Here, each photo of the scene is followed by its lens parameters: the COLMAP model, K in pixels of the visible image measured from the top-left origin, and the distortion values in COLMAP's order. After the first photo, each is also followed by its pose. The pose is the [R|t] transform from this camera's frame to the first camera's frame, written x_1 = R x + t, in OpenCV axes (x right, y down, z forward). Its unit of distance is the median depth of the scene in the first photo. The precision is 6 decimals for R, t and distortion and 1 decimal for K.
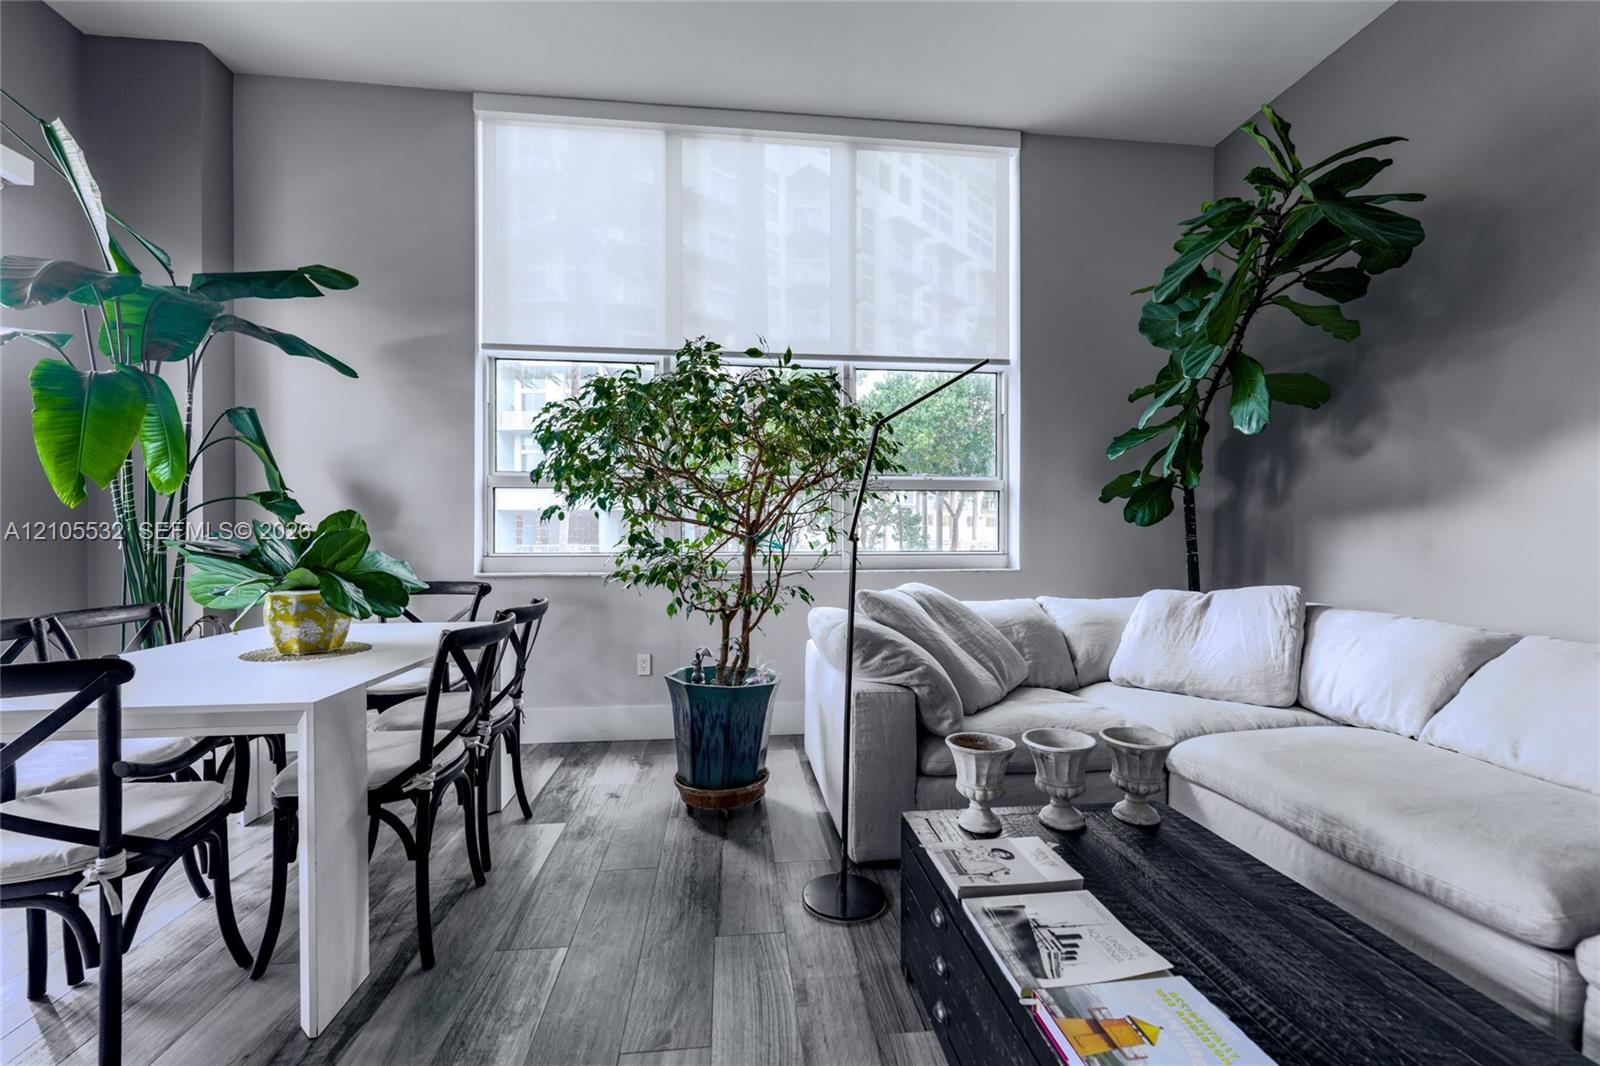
lens RADIAL K [[642.0, 0, 805.8], [0, 642.0, 545.1], [0, 0, 1]] dist [-0.000755, -0.000188]
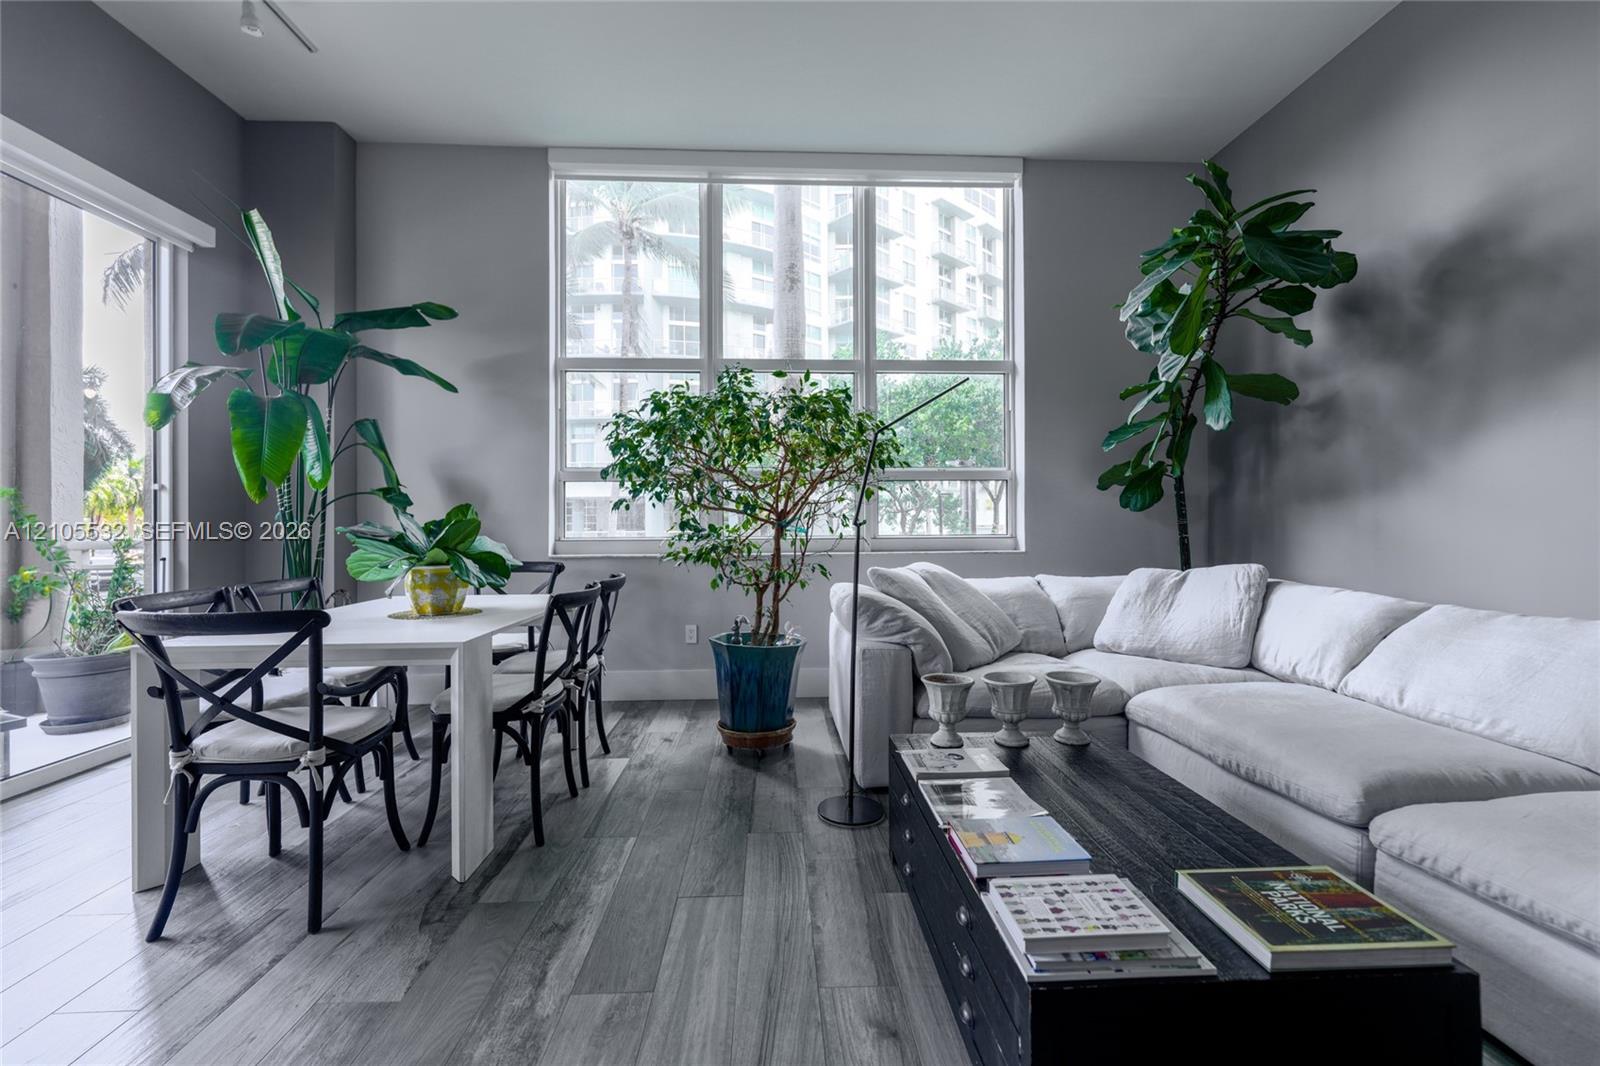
lens RADIAL K [[651.4, 0, 806.9], [0, 651.4, 526.2], [0, 0, 1]] dist [-0.001313, -0.000333]
pose [[0.997750, -0.004152, -0.066919, 0.048221], [0.003730, 0.999972, -0.006438, 0.001258], [0.066944, 0.006174, 0.997738, -0.218430]]
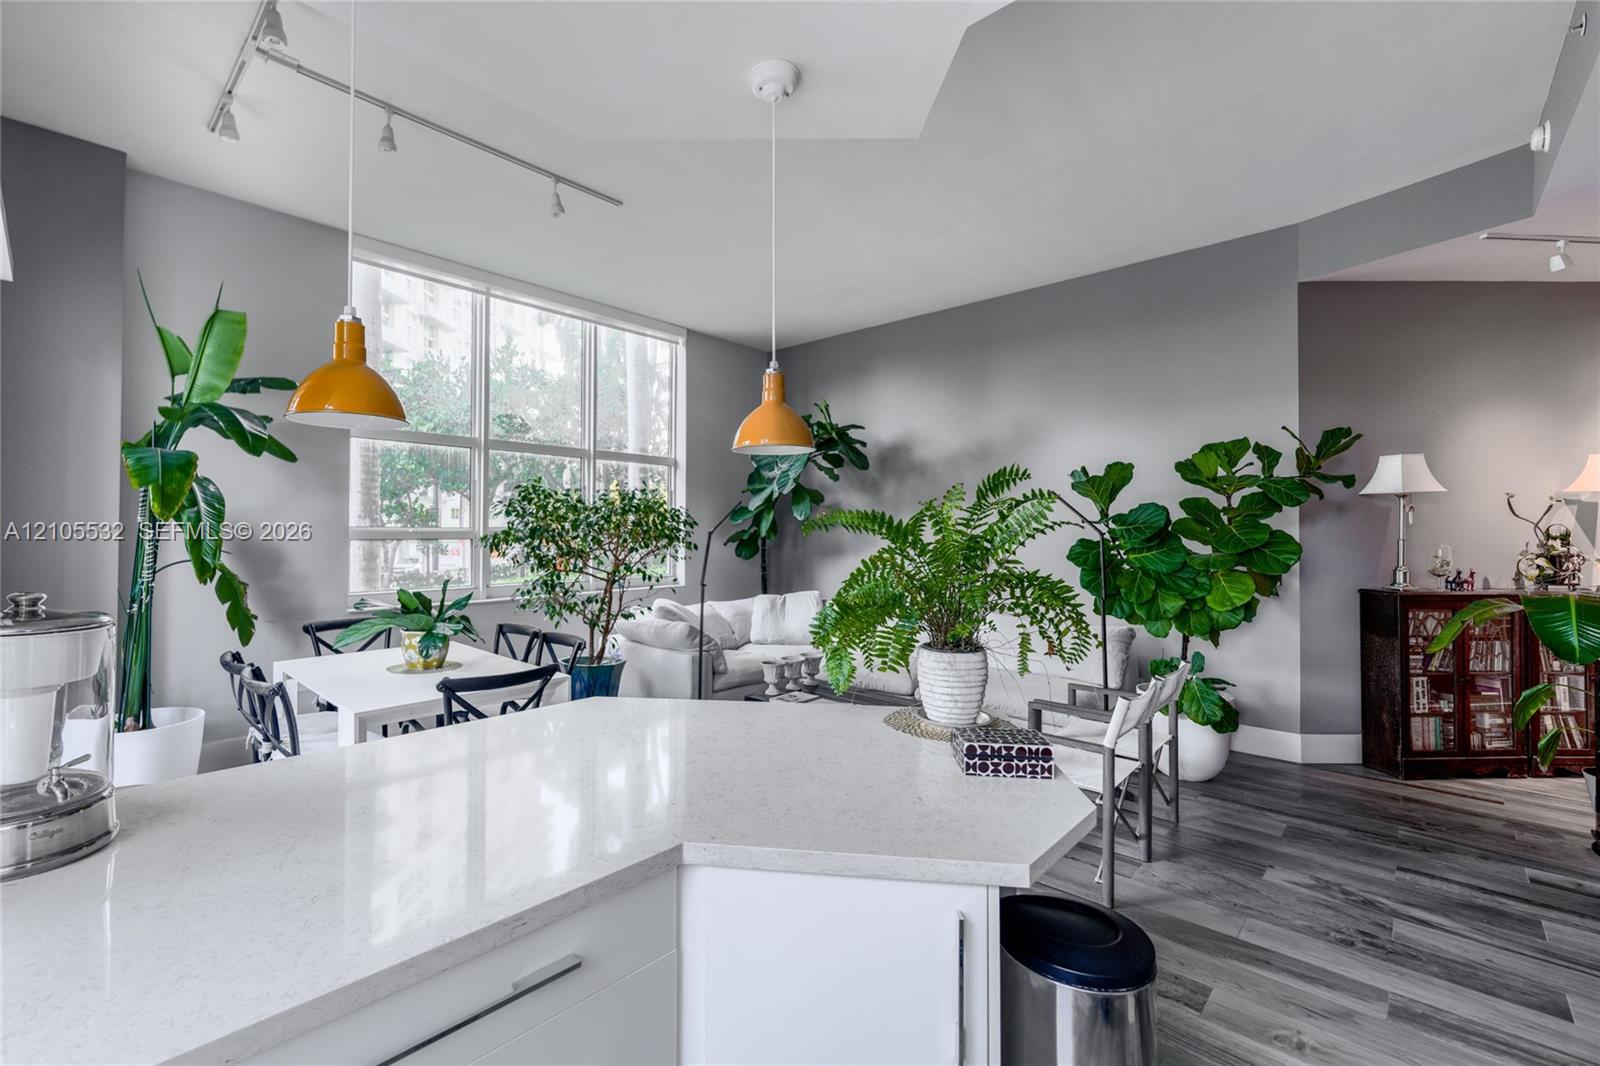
lens RADIAL K [[700.5, 0, 716.0], [0, 700.5, 529.3], [0, 0, 1]] dist [0.000709, -0.000033]
pose [[0.783931, 0.000073, 0.620848, -1.107761], [0.001084, 0.999998, -0.001486, -0.158604], [-0.620847, 0.001838, 0.783929, -0.740285]]
